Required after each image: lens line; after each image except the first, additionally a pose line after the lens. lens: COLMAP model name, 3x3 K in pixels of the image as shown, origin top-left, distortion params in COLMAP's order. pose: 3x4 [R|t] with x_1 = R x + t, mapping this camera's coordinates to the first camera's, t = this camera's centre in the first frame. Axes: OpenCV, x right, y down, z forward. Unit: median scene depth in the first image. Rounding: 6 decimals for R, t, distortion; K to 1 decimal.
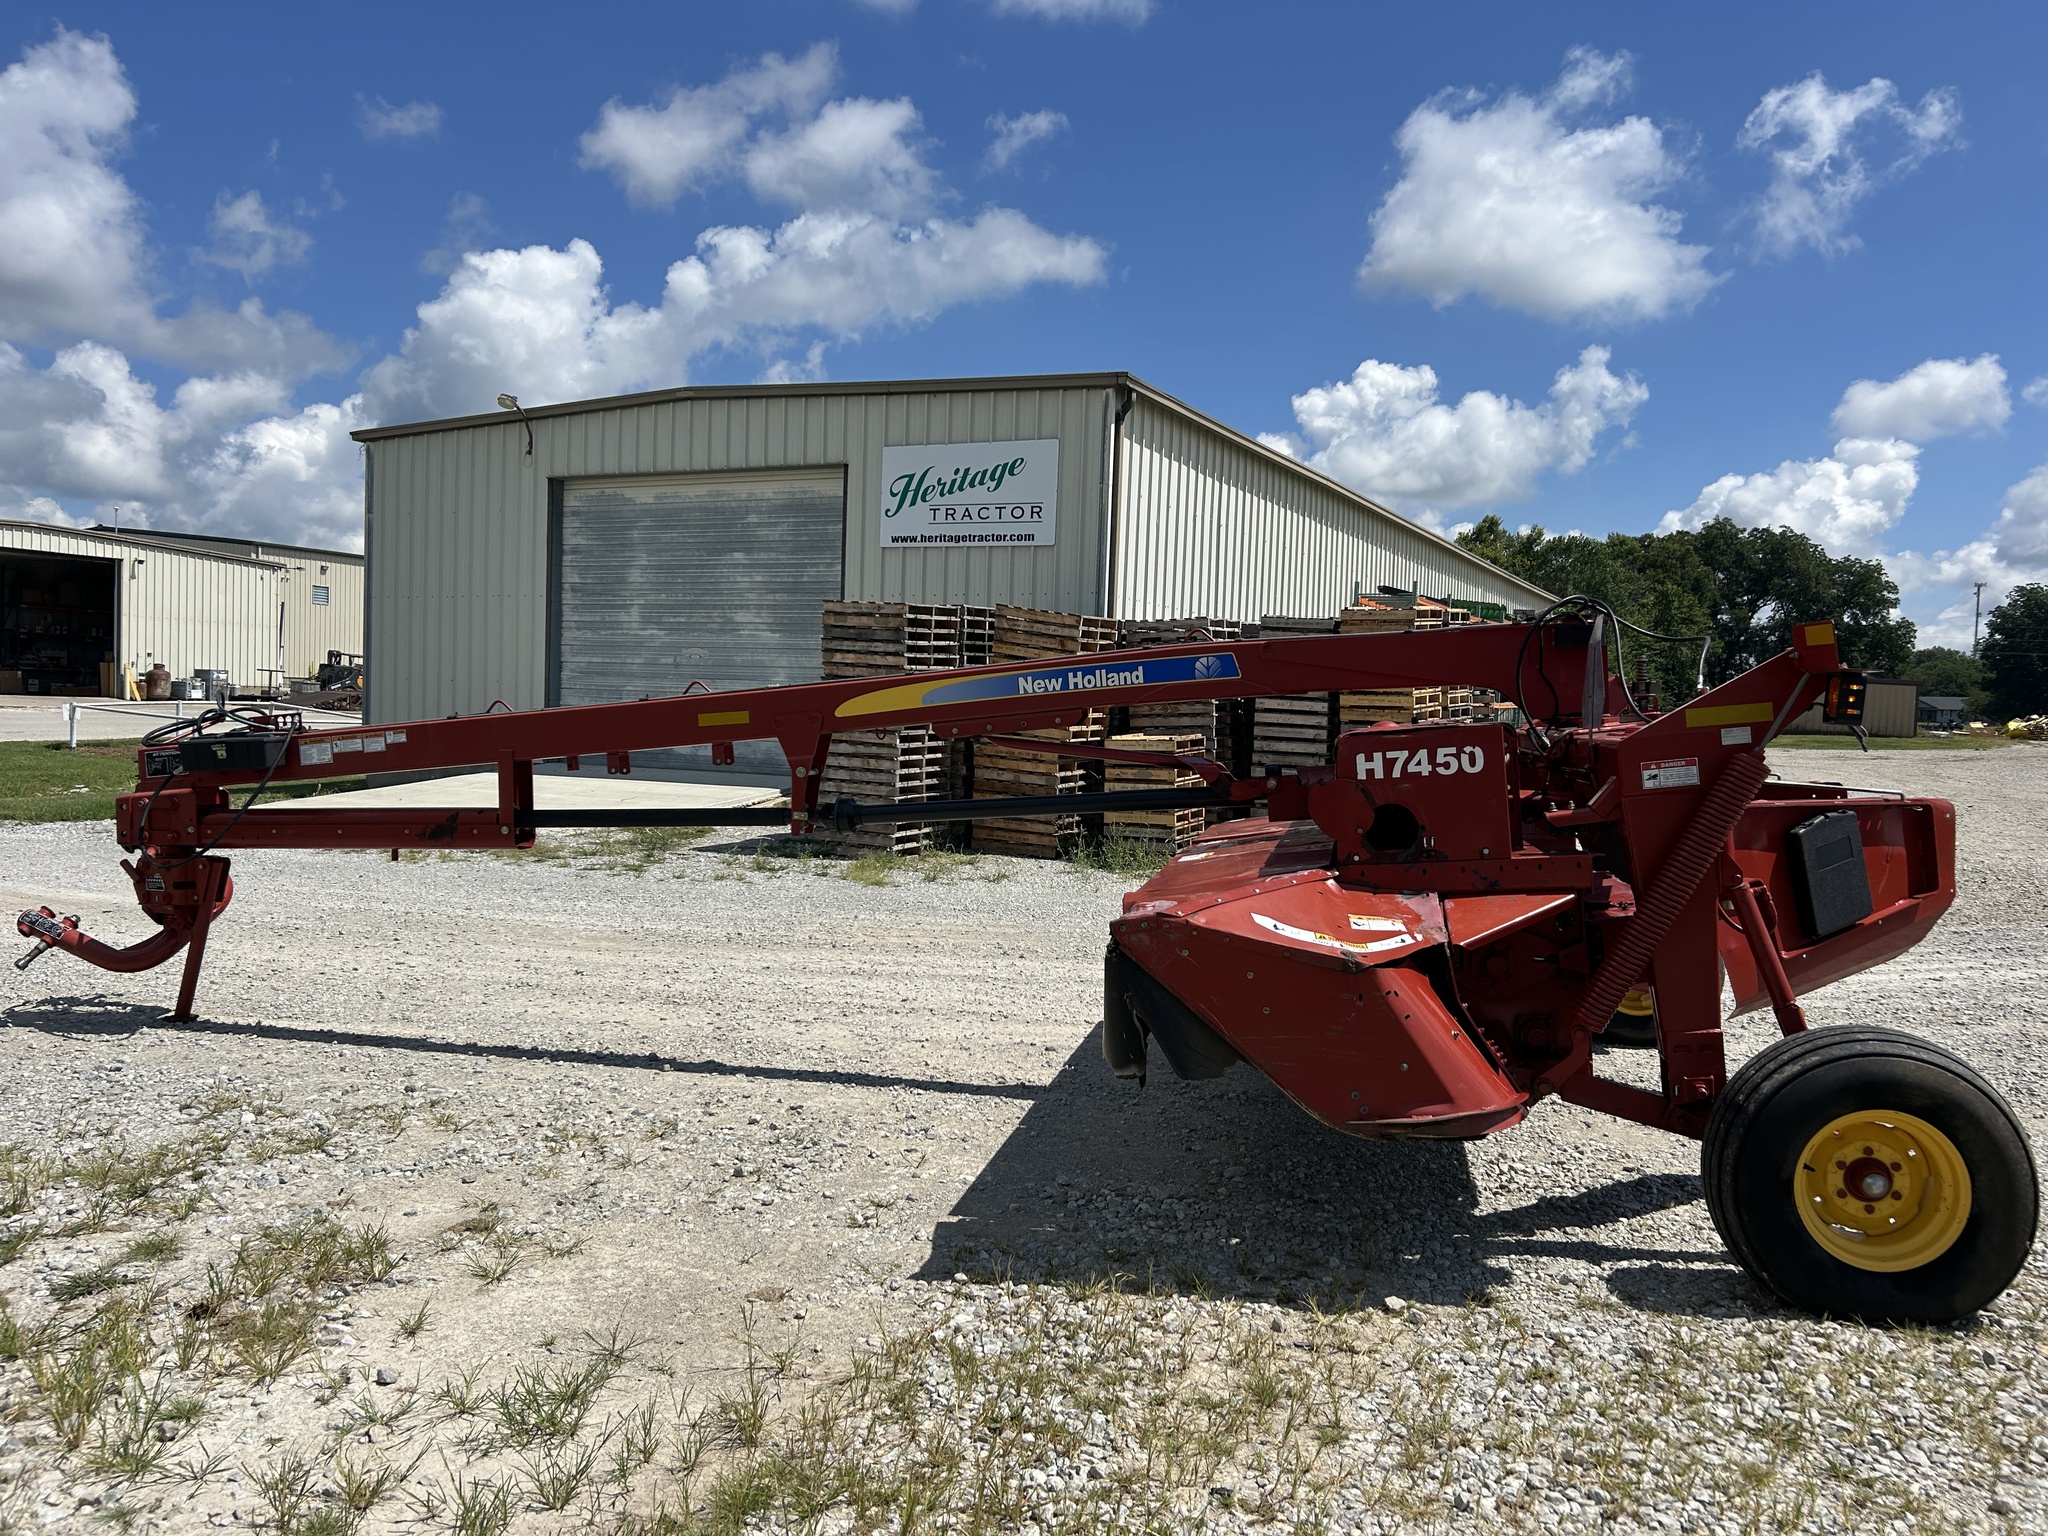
lens RADIAL K [[1557.0, 0, 1058.6], [0, 1557.0, 771.3], [0, 0, 1]] dist [0.098073, -0.088284]
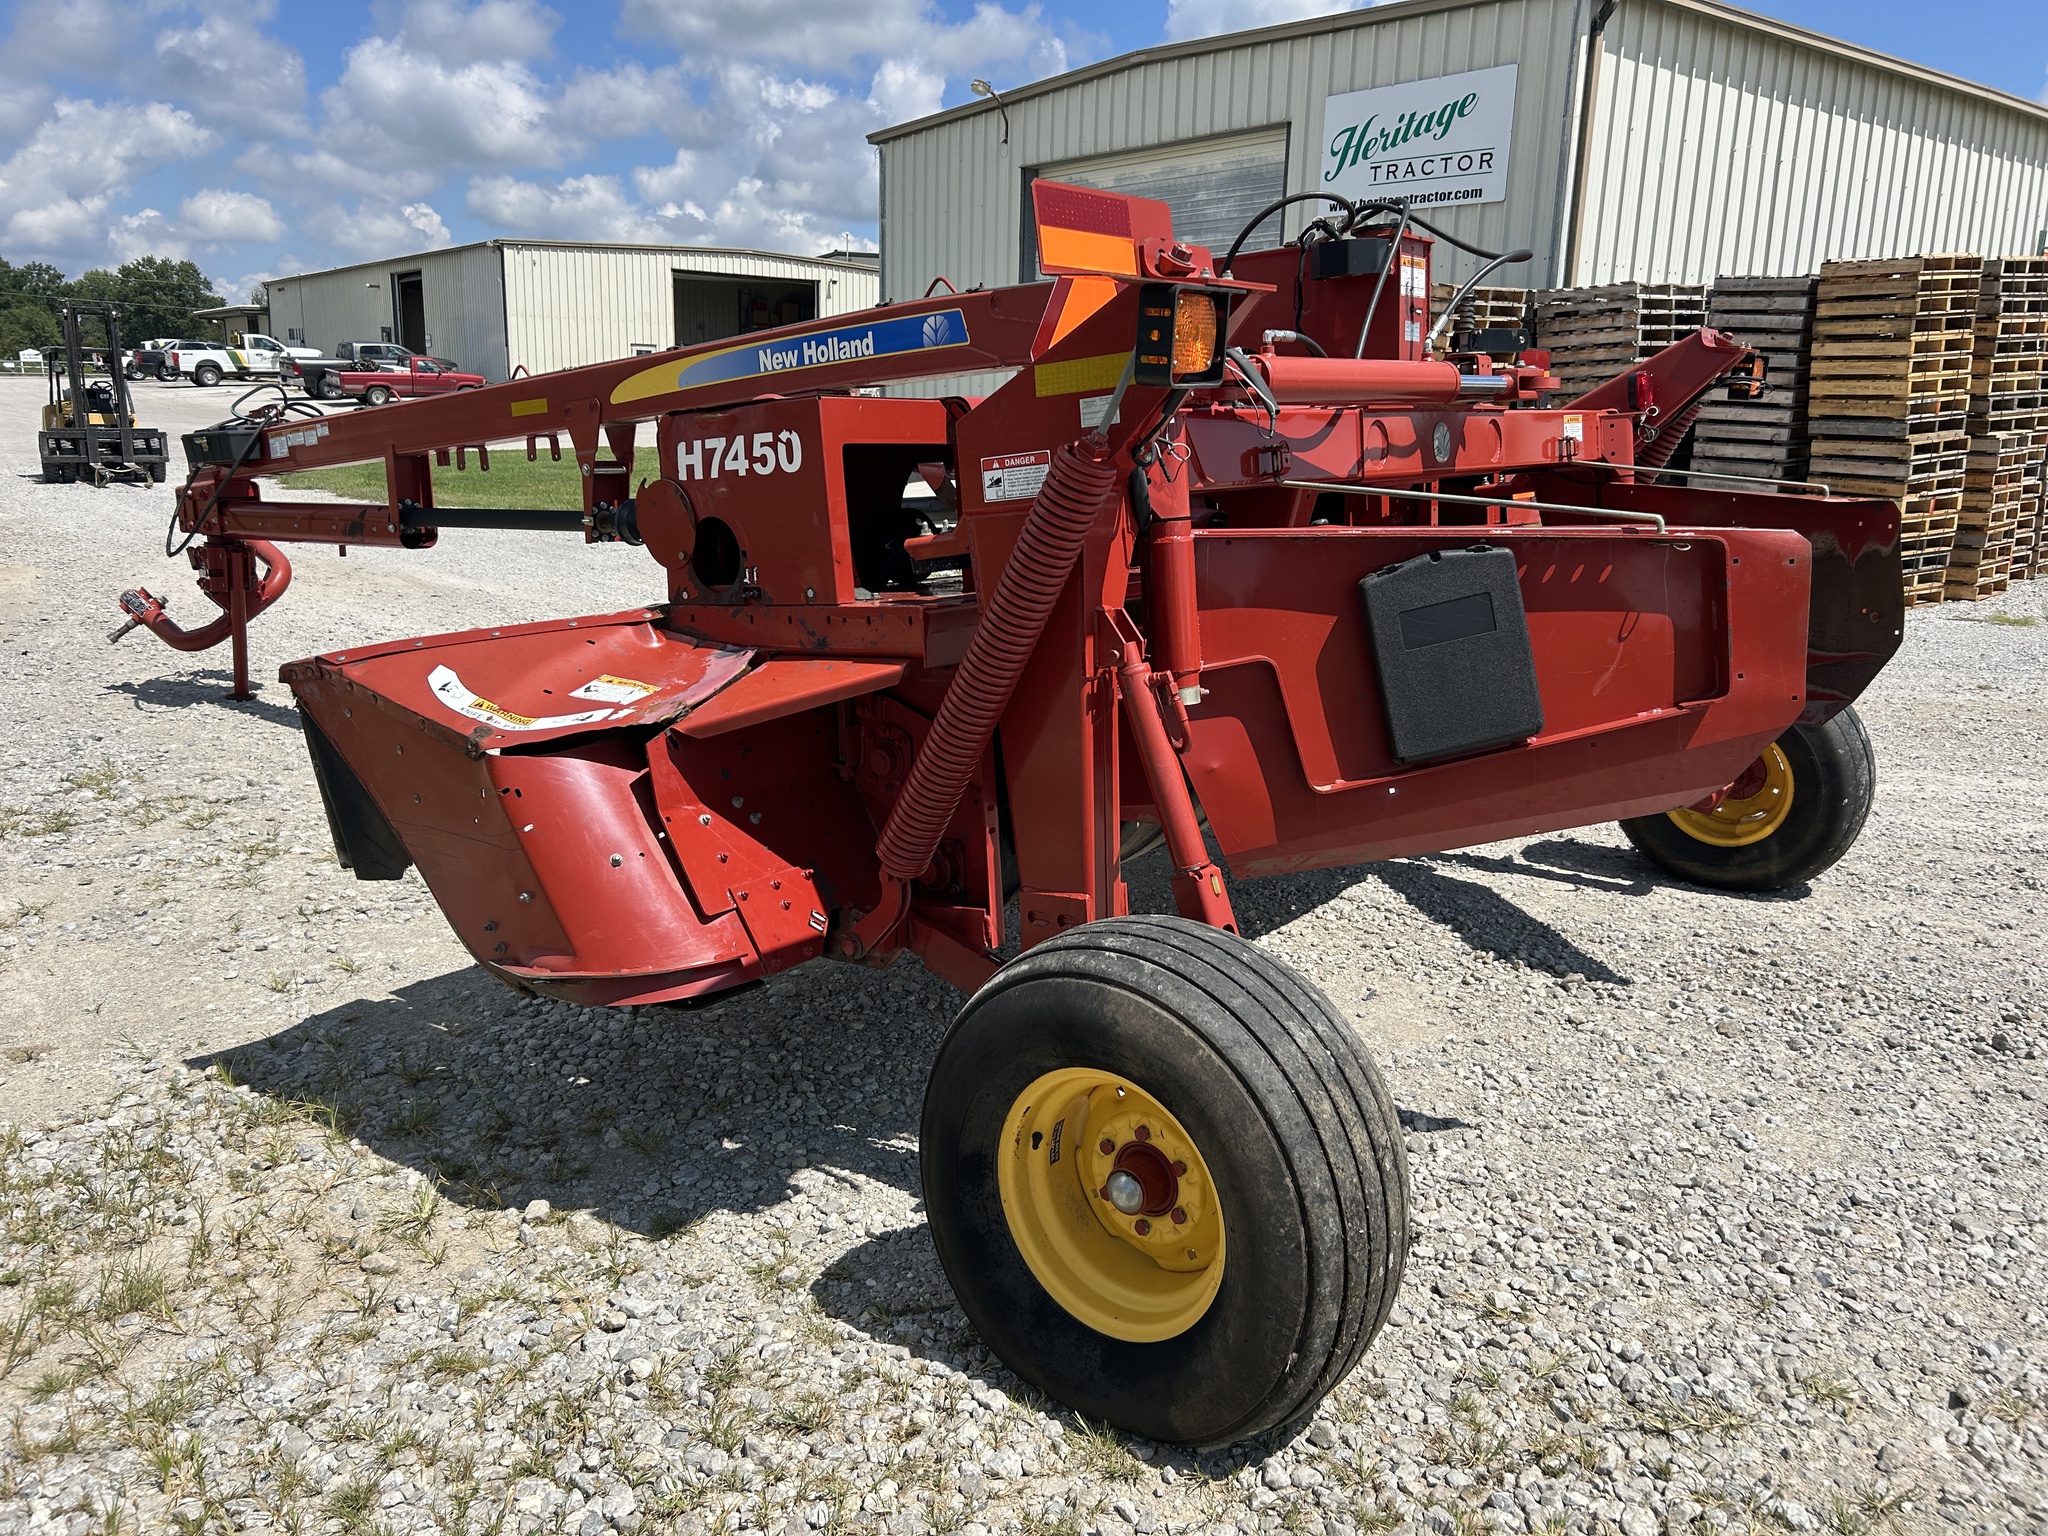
lens RADIAL K [[1605.2, 0, 1022.9], [0, 1605.2, 692.5], [0, 0, 1]] dist [0.078658, -0.100260]
pose [[0.898264, 0.070117, -0.433827, 0.186175], [-0.013319, 0.991080, 0.132604, 0.000482], [0.439255, -0.113336, 0.891185, 0.125764]]
